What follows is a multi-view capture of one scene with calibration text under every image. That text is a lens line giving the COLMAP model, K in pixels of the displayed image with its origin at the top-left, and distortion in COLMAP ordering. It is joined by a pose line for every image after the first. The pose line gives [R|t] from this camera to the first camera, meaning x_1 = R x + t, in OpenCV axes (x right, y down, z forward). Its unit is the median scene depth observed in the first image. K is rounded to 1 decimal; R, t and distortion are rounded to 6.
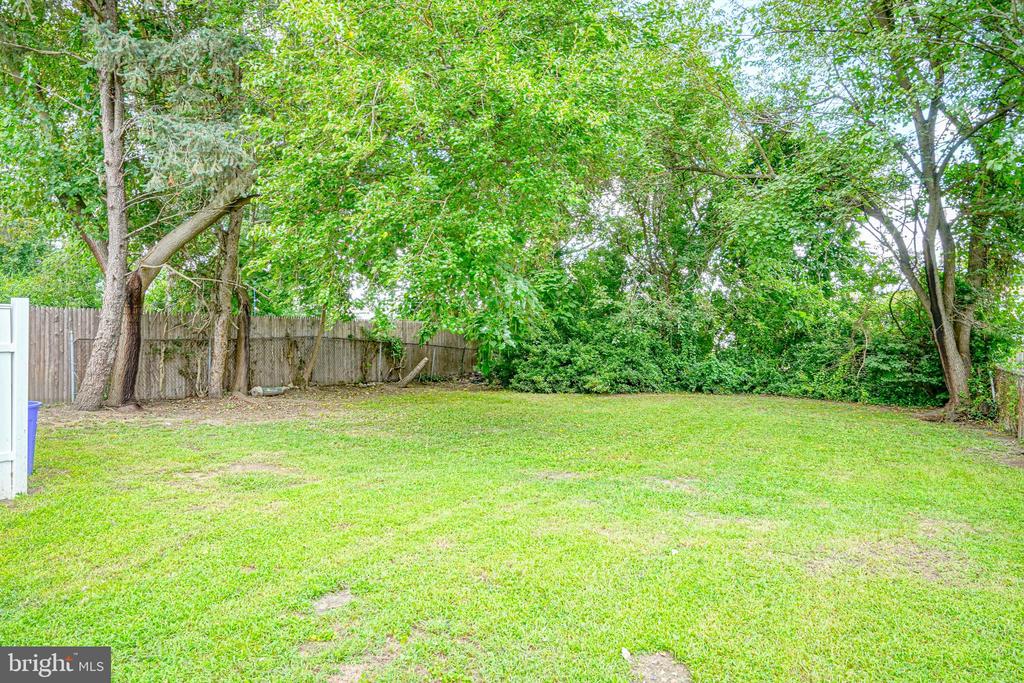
lens RADIAL K [[683.1, 0, 509.7], [0, 683.1, 342.0], [0, 0, 1]] dist [-0.003280, -0.000649]
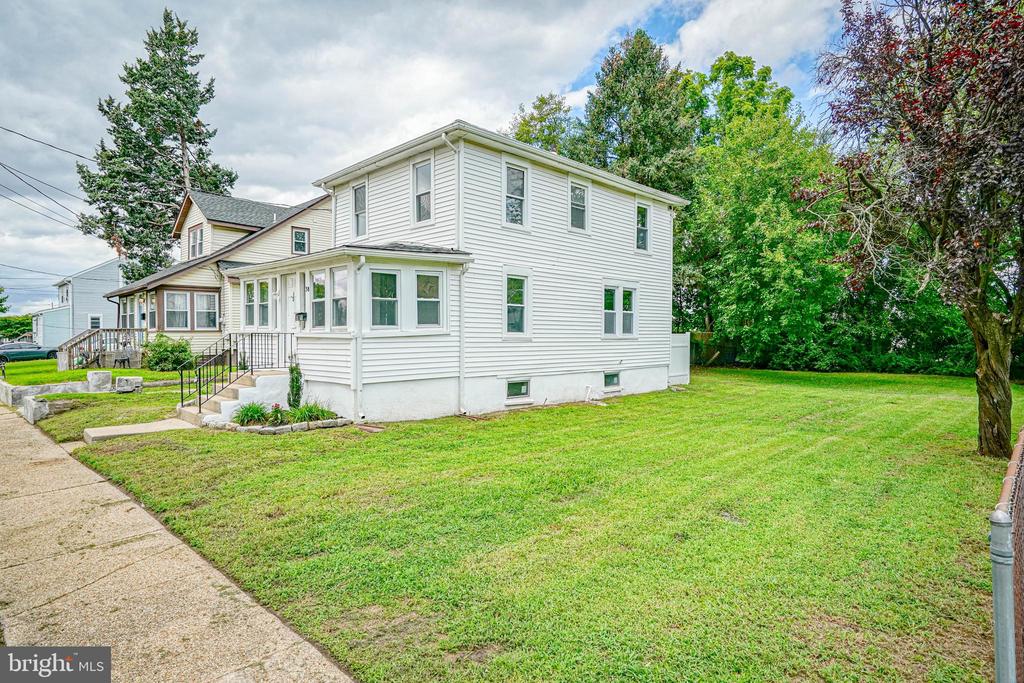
lens RADIAL K [[571.9, 0, 518.1], [0, 571.9, 346.2], [0, 0, 1]] dist [0.003964, 0.002143]
pose [[0.963236, 0.007633, -0.268548, -0.245820], [-0.005339, 0.999943, 0.009272, -0.003484], [0.268604, -0.007497, 0.963222, -0.714240]]
